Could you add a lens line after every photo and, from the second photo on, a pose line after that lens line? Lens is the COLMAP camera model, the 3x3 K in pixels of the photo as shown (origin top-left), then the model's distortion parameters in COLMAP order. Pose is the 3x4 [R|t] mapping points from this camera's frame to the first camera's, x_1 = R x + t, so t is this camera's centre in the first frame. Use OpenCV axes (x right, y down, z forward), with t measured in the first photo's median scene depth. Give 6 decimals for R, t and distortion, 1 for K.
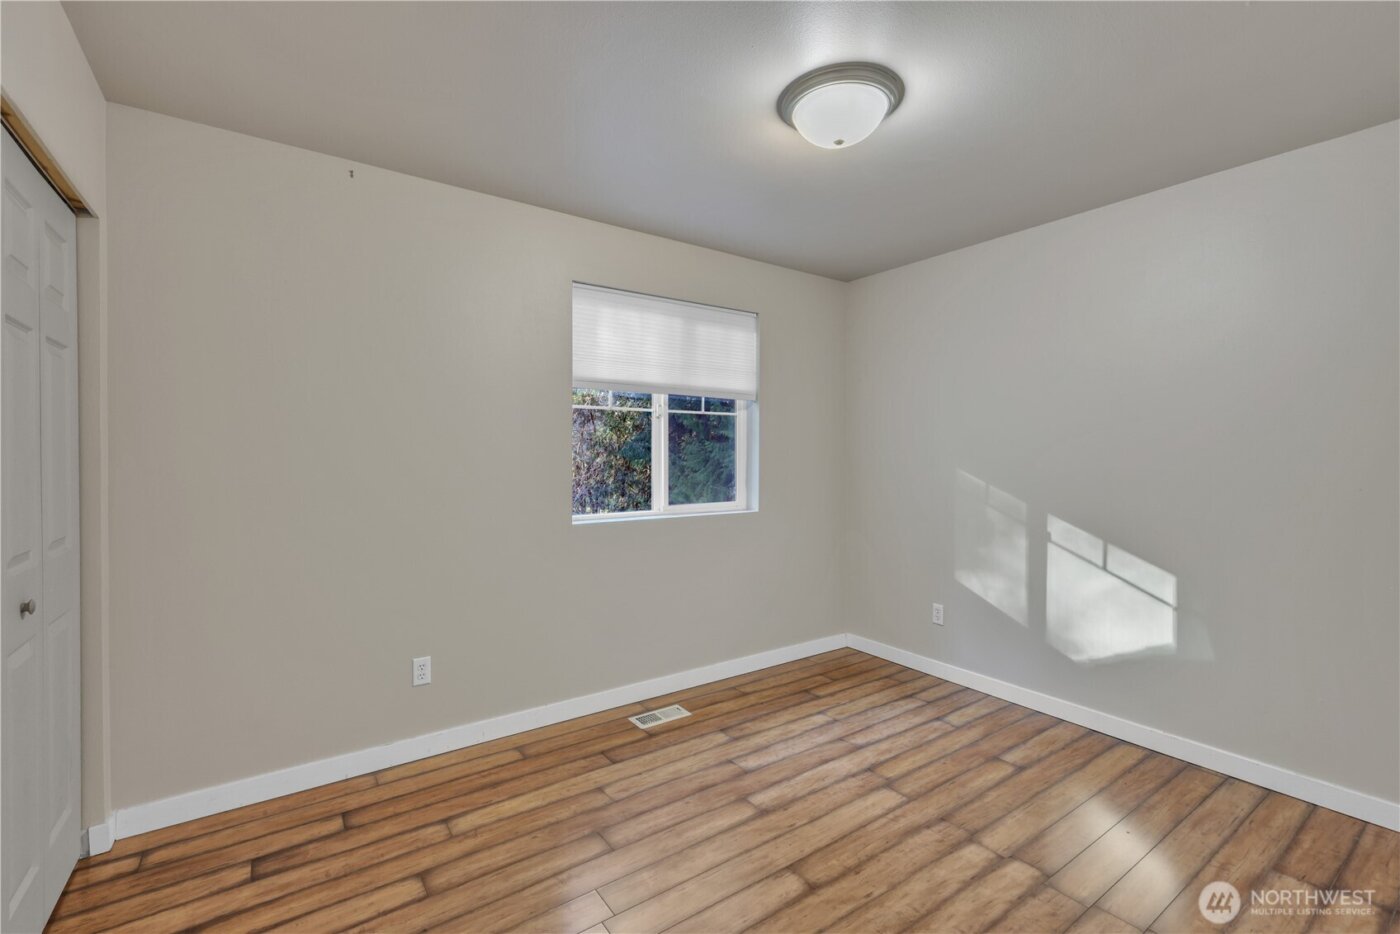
lens RADIAL K [[613.6, 0, 700.0], [0, 613.6, 467.0], [0, 0, 1]] dist [0.011847, 0.000107]
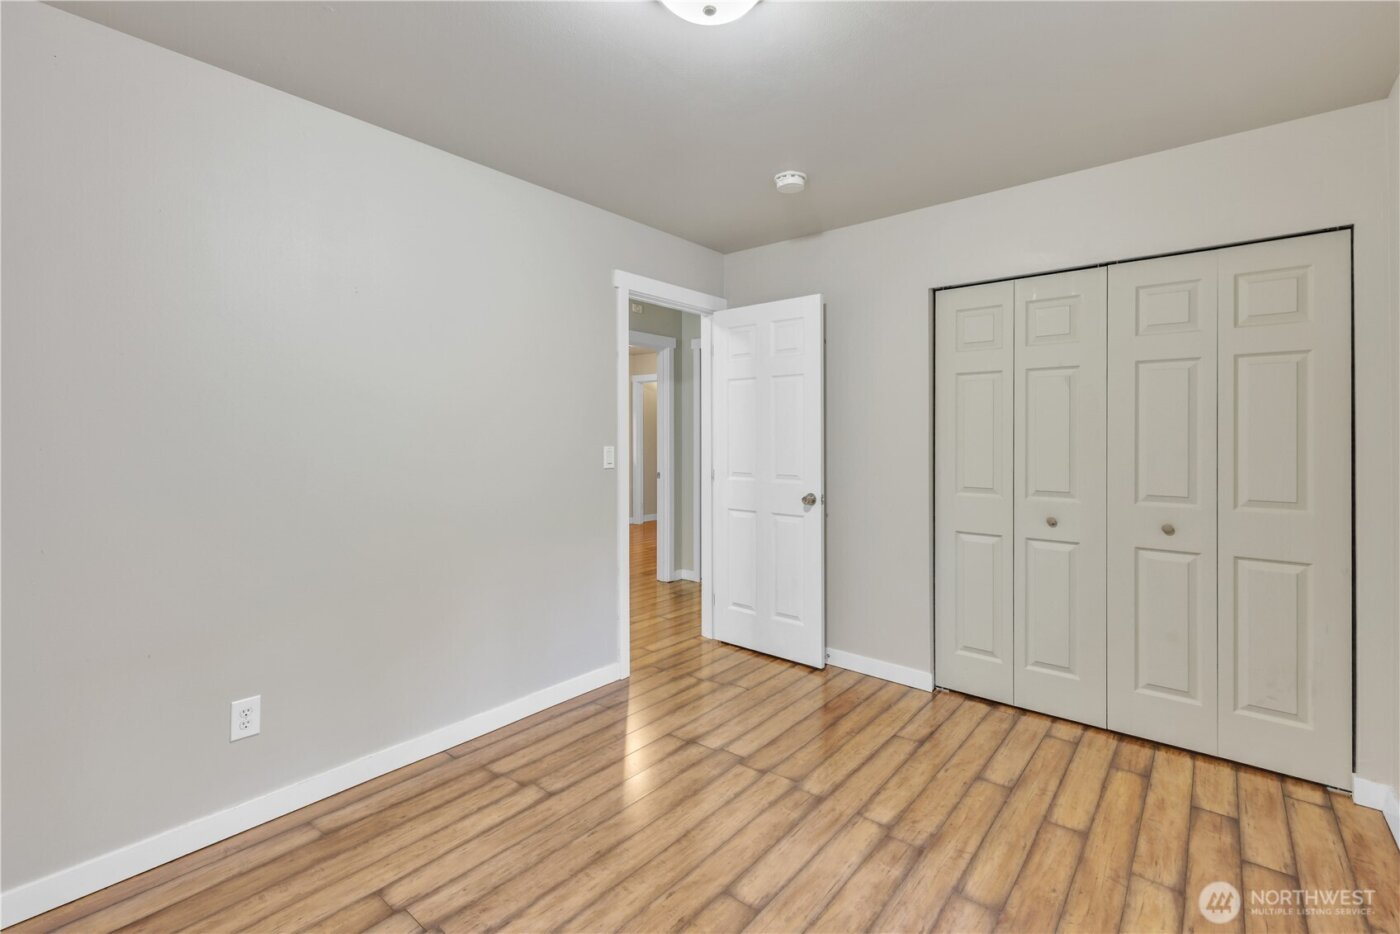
lens RADIAL K [[613.6, 0, 700.0], [0, 613.6, 467.0], [0, 0, 1]] dist [0.011847, 0.000107]
pose [[-0.965461, 0.007808, -0.260429, 0.452900], [-0.008849, 0.997992, 0.062725, -0.026223], [0.260396, 0.062864, -0.963453, 1.814536]]
